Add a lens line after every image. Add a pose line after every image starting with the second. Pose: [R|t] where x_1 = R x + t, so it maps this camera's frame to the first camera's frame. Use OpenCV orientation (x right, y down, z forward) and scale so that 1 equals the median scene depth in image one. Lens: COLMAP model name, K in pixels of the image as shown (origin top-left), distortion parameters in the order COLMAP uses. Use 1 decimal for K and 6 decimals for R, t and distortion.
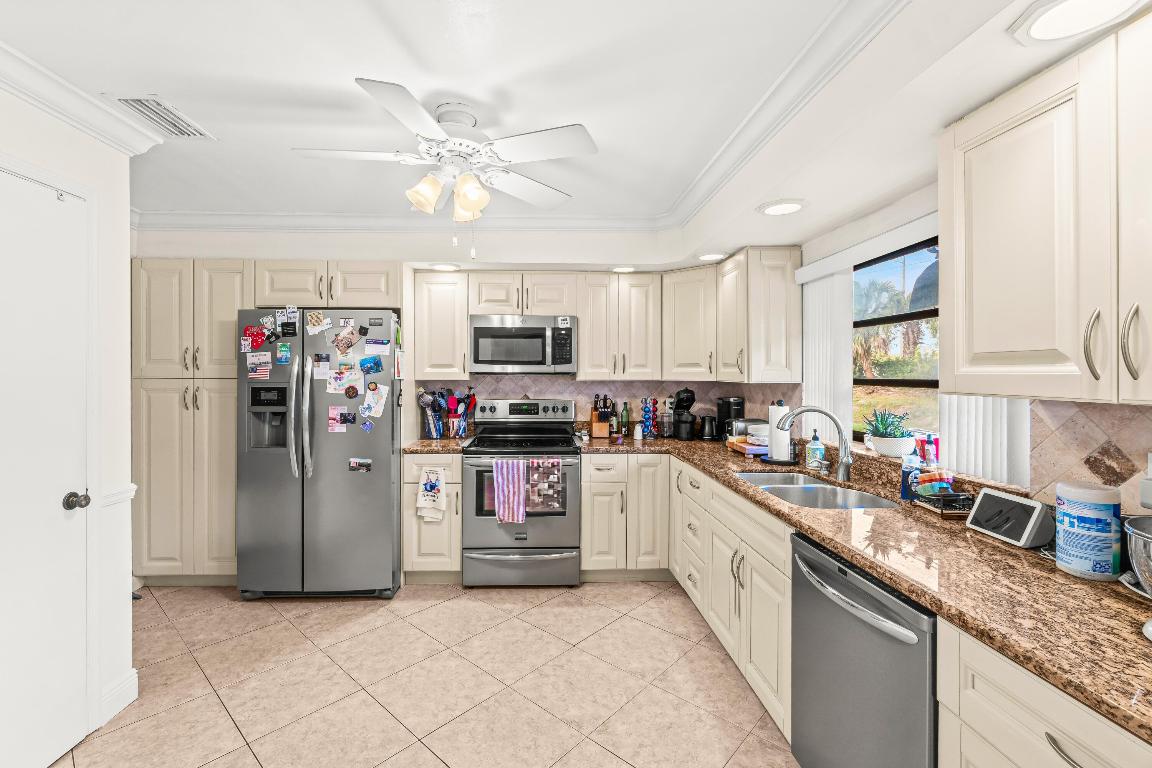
lens RADIAL K [[495.6, 0, 571.3], [0, 495.6, 374.2], [0, 0, 1]] dist [-0.002195, 0.002985]
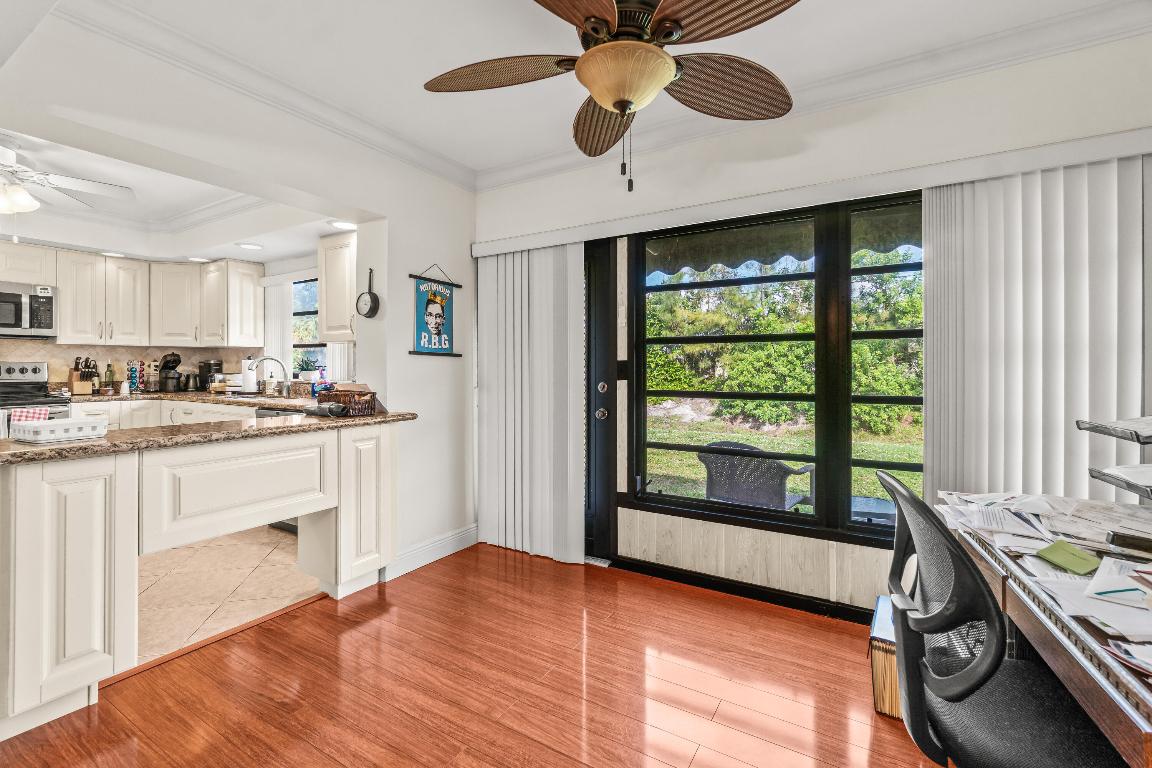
lens RADIAL K [[495.6, 0, 551.3], [0, 495.6, 363.6], [0, 0, 1]] dist [-0.002195, 0.002985]
pose [[0.585843, 0.004575, 0.810412, -0.247016], [0.002948, 0.999965, -0.007776, 0.070830], [-0.810419, 0.006945, 0.585809, -0.589208]]
